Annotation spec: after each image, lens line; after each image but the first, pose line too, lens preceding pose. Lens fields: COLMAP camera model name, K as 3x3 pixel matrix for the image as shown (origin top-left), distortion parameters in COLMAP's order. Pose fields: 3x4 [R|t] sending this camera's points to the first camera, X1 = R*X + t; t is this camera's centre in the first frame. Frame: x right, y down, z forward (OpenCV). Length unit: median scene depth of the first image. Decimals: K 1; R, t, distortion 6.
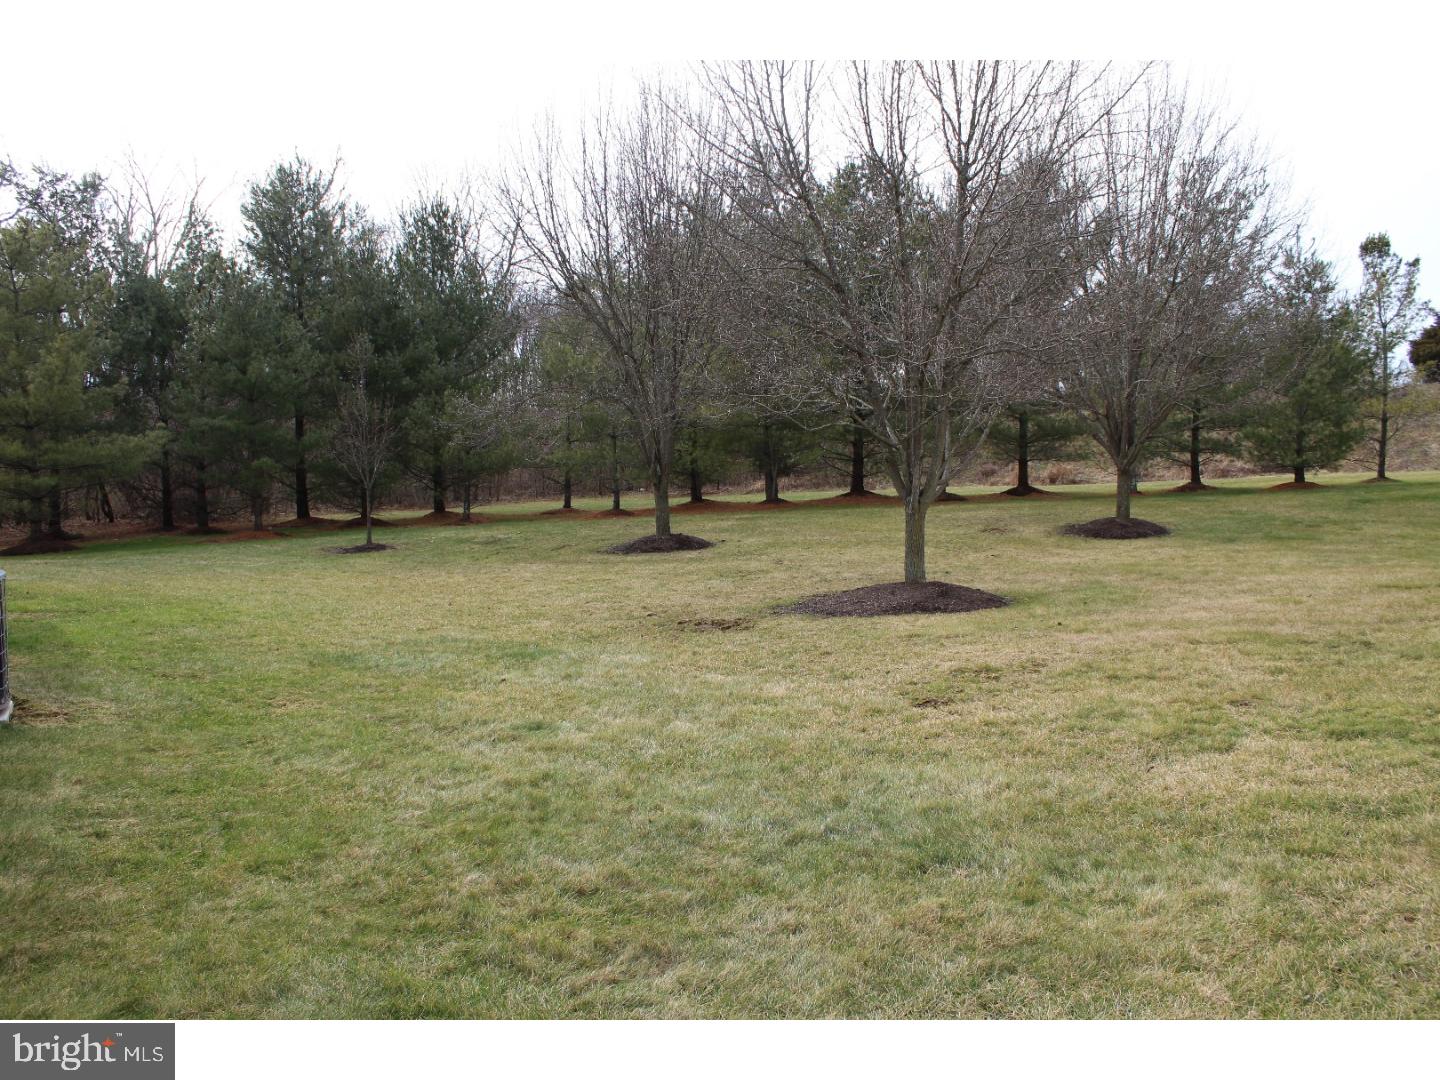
lens RADIAL K [[1189.9, 0, 721.3], [0, 1189.9, 548.8], [0, 0, 1]] dist [-0.155873, 0.133230]
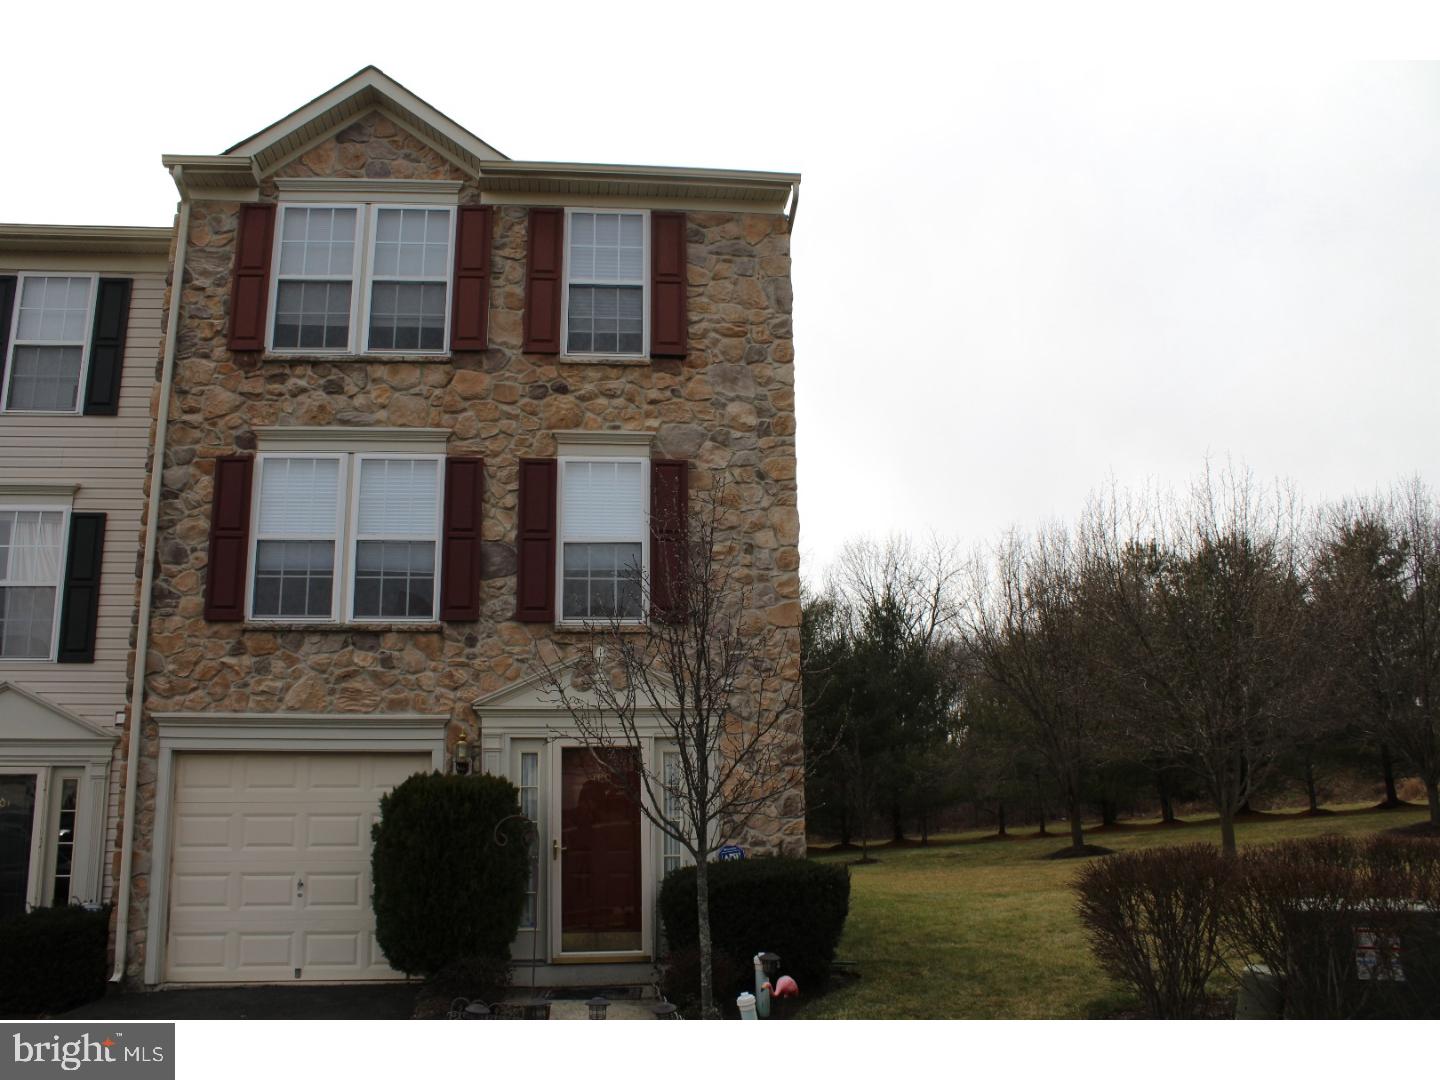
lens RADIAL K [[1189.9, 0, 717.3], [0, 1189.9, 542.7], [0, 0, 1]] dist [-0.155873, 0.133230]
pose [[0.939115, -0.097594, -0.329451, 0.026649], [-0.000102, 0.958736, -0.284298, 0.024710], [0.343602, 0.267022, 0.900354, -0.328402]]
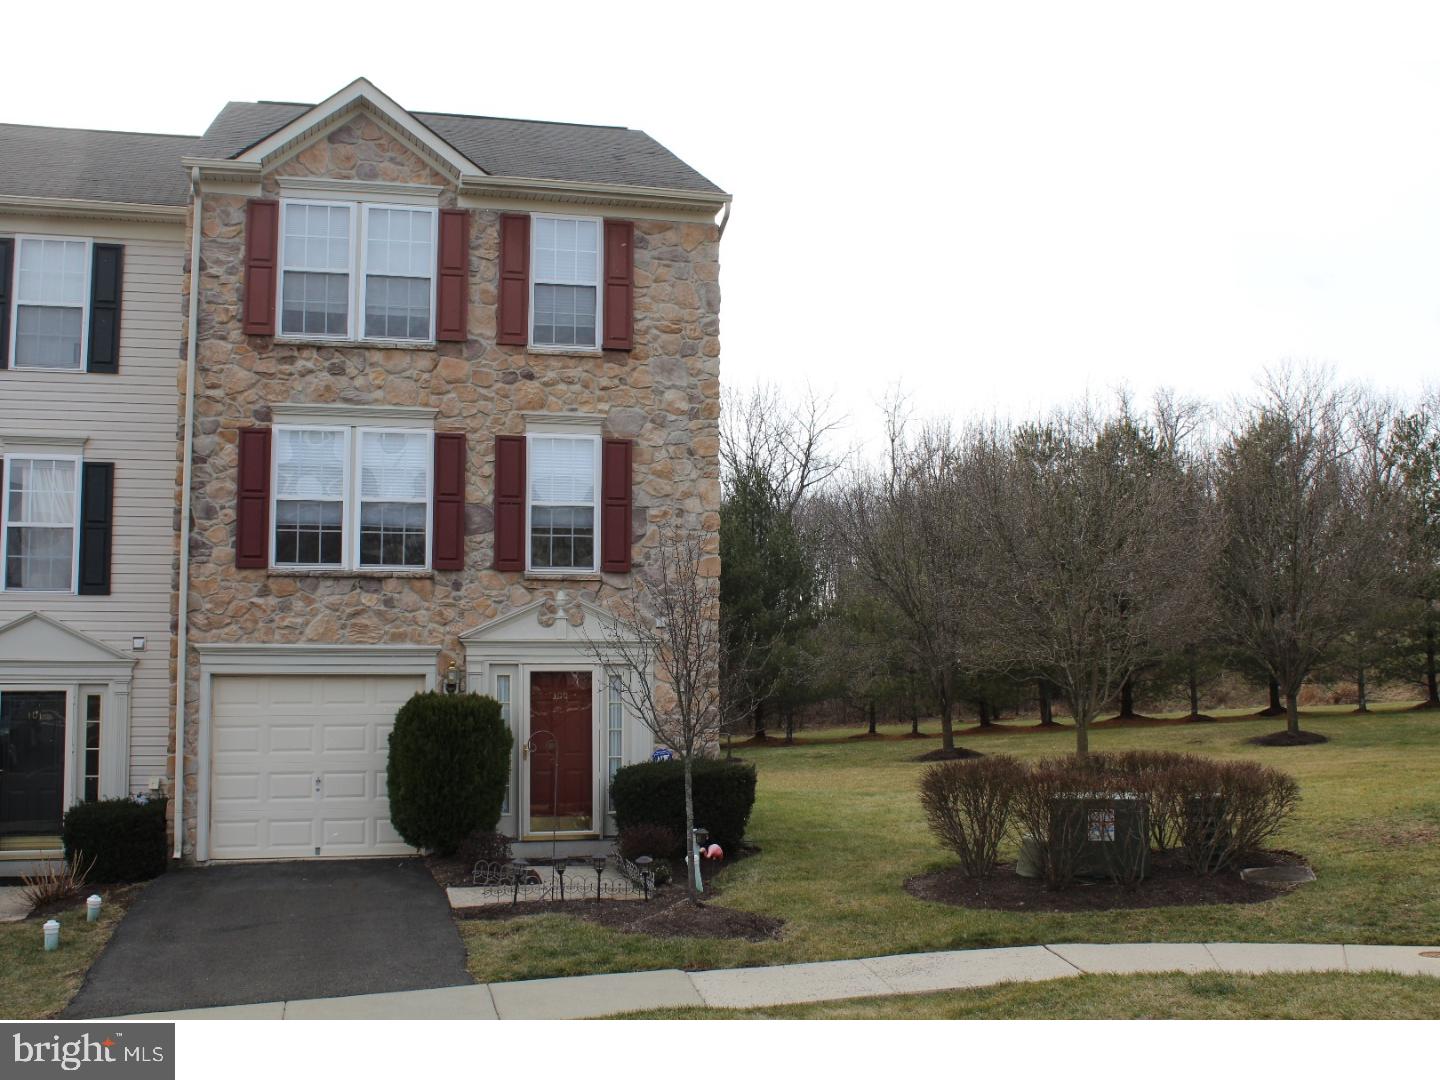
lens RADIAL K [[1519.4, 0, 722.3], [0, 1519.4, 536.0], [0, 0, 1]] dist [-0.082535, 0.000000]
pose [[0.976646, -0.035017, -0.211981, 0.052897], [-0.001180, 0.985741, -0.168267, 0.028483], [0.214851, 0.164587, 0.962679, -0.545045]]
